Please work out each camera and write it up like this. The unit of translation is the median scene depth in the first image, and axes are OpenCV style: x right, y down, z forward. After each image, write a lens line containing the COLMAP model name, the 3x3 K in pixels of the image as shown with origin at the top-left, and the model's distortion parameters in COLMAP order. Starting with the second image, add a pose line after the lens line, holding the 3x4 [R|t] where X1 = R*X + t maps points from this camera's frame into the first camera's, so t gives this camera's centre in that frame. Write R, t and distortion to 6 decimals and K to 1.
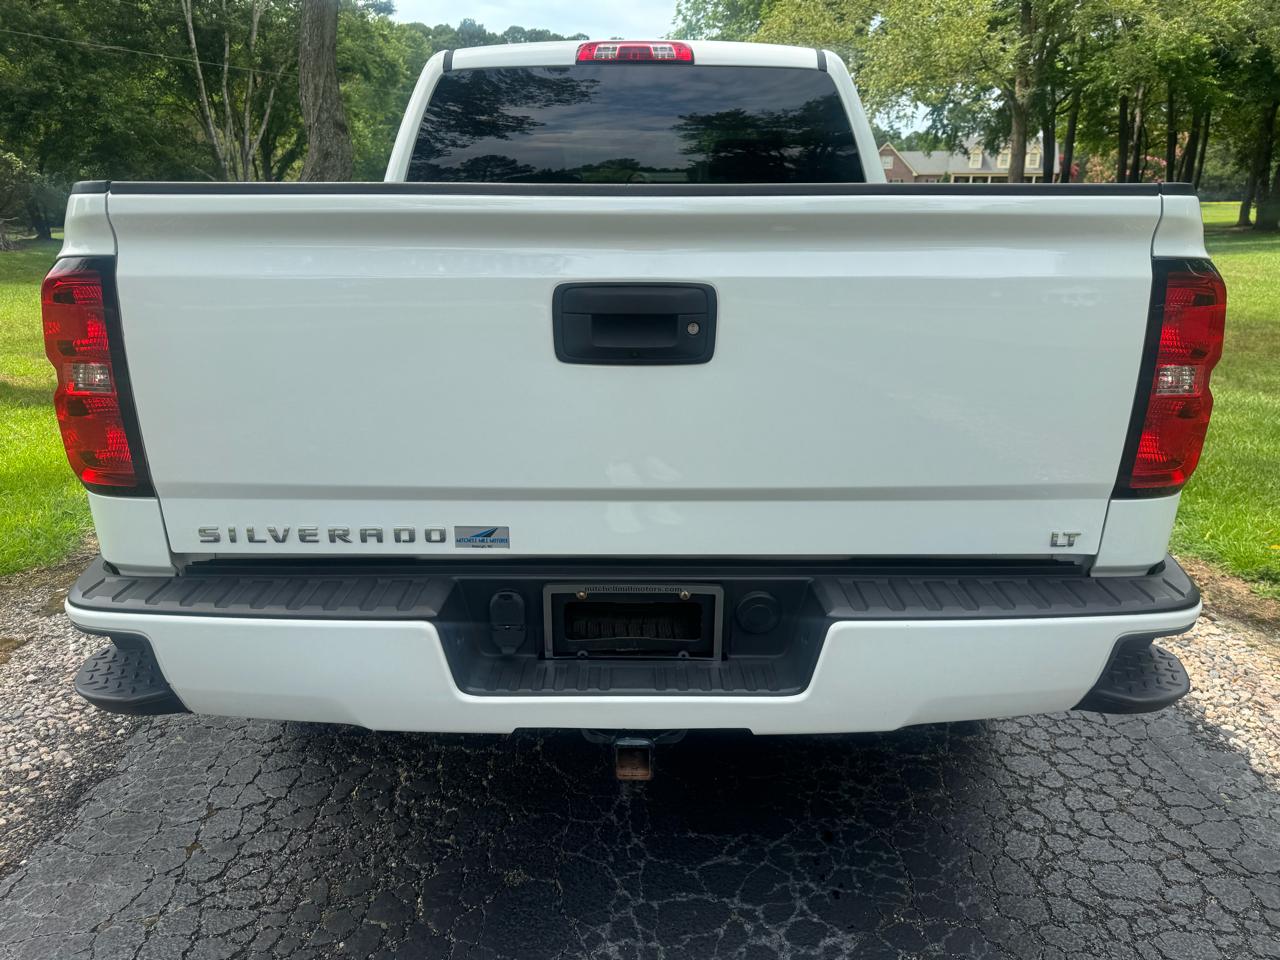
lens RADIAL K [[926.6, 0, 640.0], [0, 926.6, 480.0], [0, 0, 1]] dist [0.038241, -0.046070]
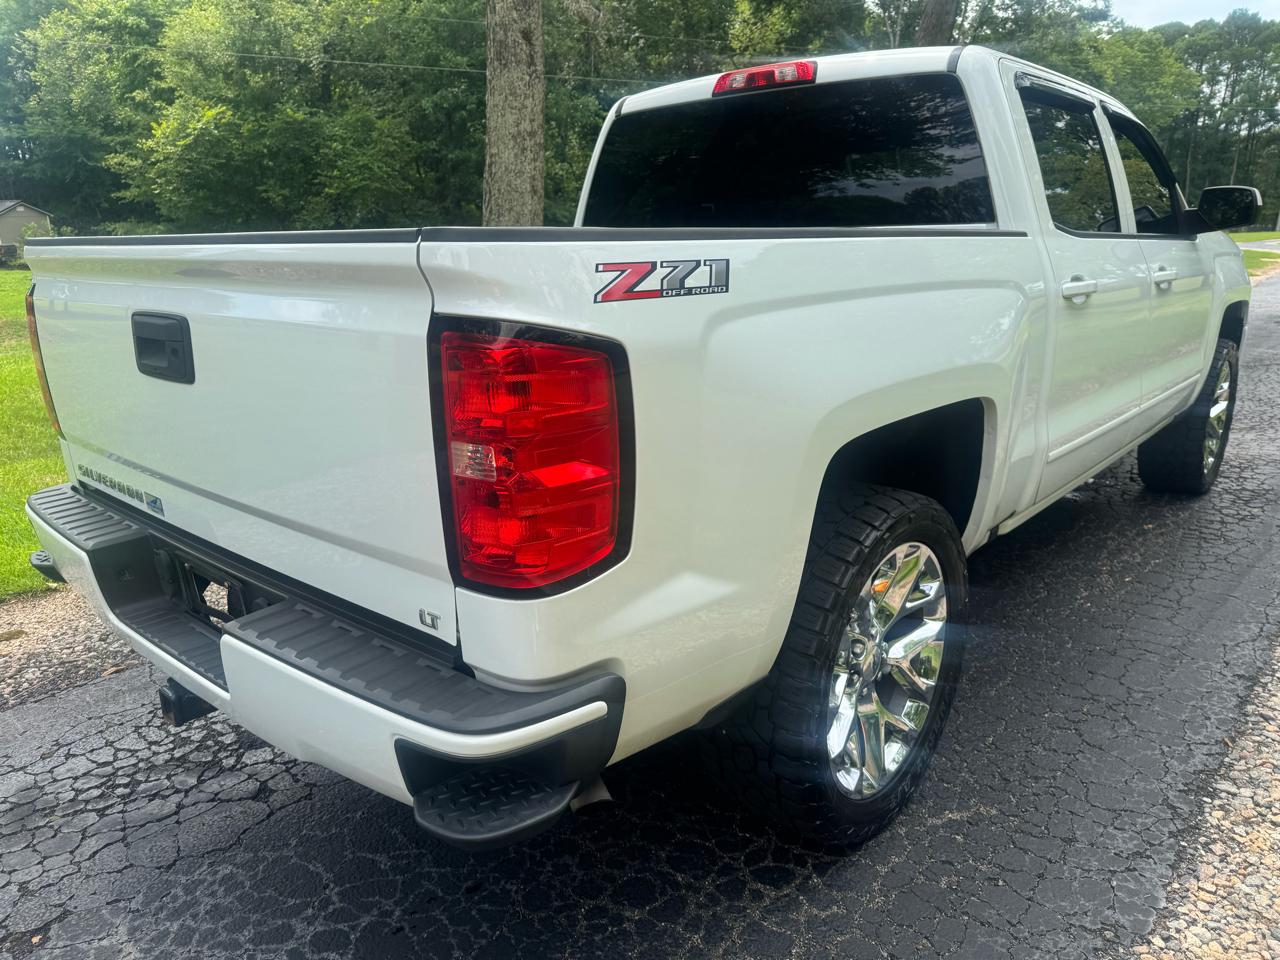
lens RADIAL K [[926.6, 0, 640.0], [0, 926.6, 480.0], [0, 0, 1]] dist [0.038241, -0.046070]
pose [[0.742882, 0.157935, -0.650525, 1.165984], [-0.170703, 0.984338, 0.044040, -0.142716], [0.647292, 0.078330, 0.758207, 0.441091]]
